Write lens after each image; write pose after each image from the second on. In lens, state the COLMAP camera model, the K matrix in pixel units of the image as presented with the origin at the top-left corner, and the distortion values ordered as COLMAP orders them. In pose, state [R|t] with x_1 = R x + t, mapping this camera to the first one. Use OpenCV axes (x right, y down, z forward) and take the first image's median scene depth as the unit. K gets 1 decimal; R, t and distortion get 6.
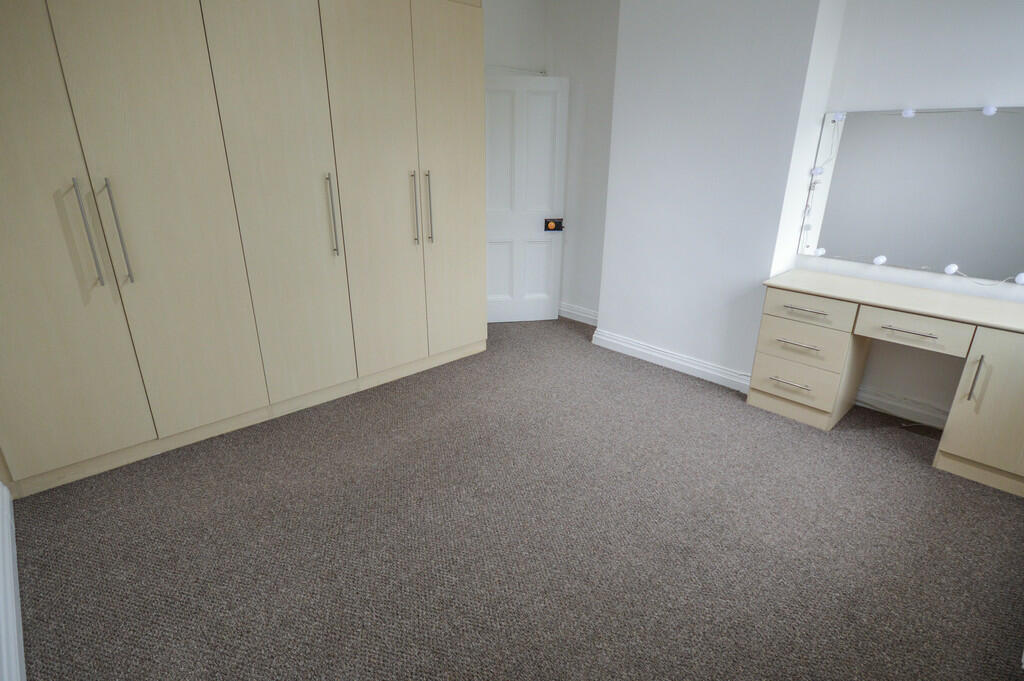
lens RADIAL K [[519.8, 0, 512.4], [0, 519.8, 339.8], [0, 0, 1]] dist [-0.006765, -0.001011]
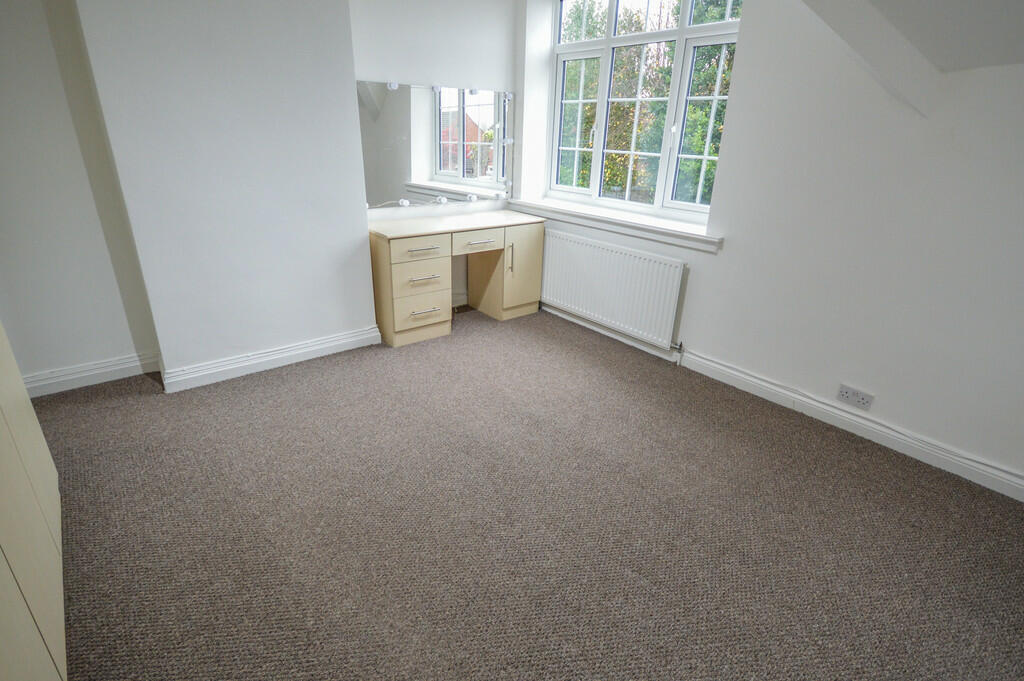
lens RADIAL K [[519.8, 0, 509.6], [0, 519.8, 337.2], [0, 0, 1]] dist [-0.006765, -0.001011]
pose [[0.079317, -0.376736, 0.922919, -0.599888], [0.317525, 0.887160, 0.334850, -0.209787], [-0.944927, 0.266491, 0.189990, 0.607253]]
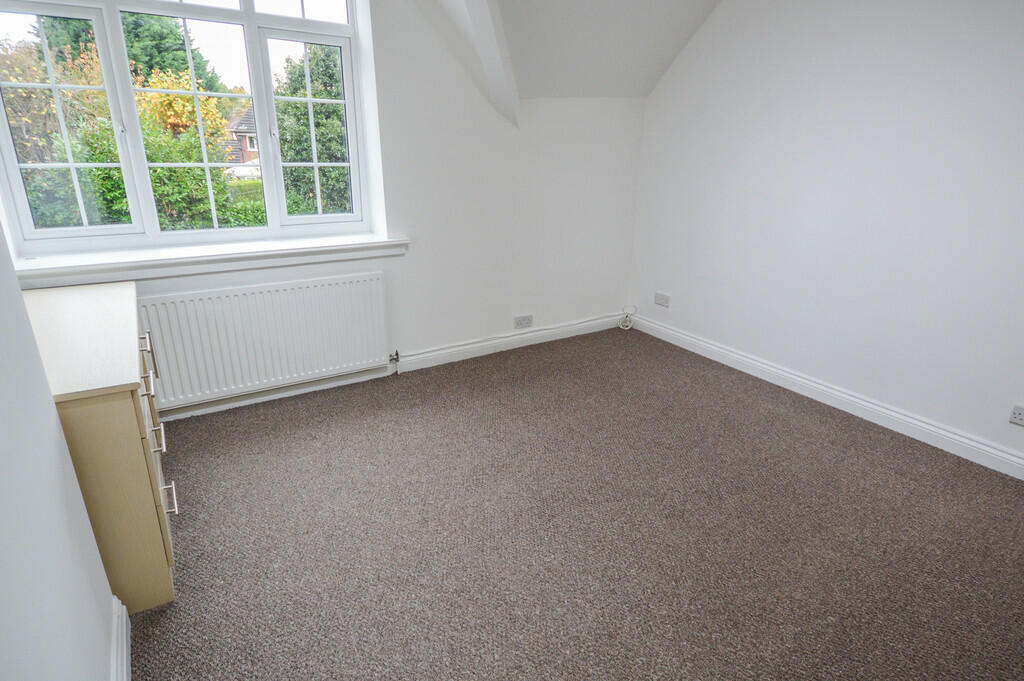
lens RADIAL K [[558.3, 0, 510.0], [0, 558.3, 340.8], [0, 0, 1]] dist [0.002044, -0.000919]
pose [[-0.983681, -0.087446, 0.157242, 0.056490], [0.033719, 0.768863, 0.638524, -0.476648], [-0.176733, 0.633406, -0.753367, 1.325517]]
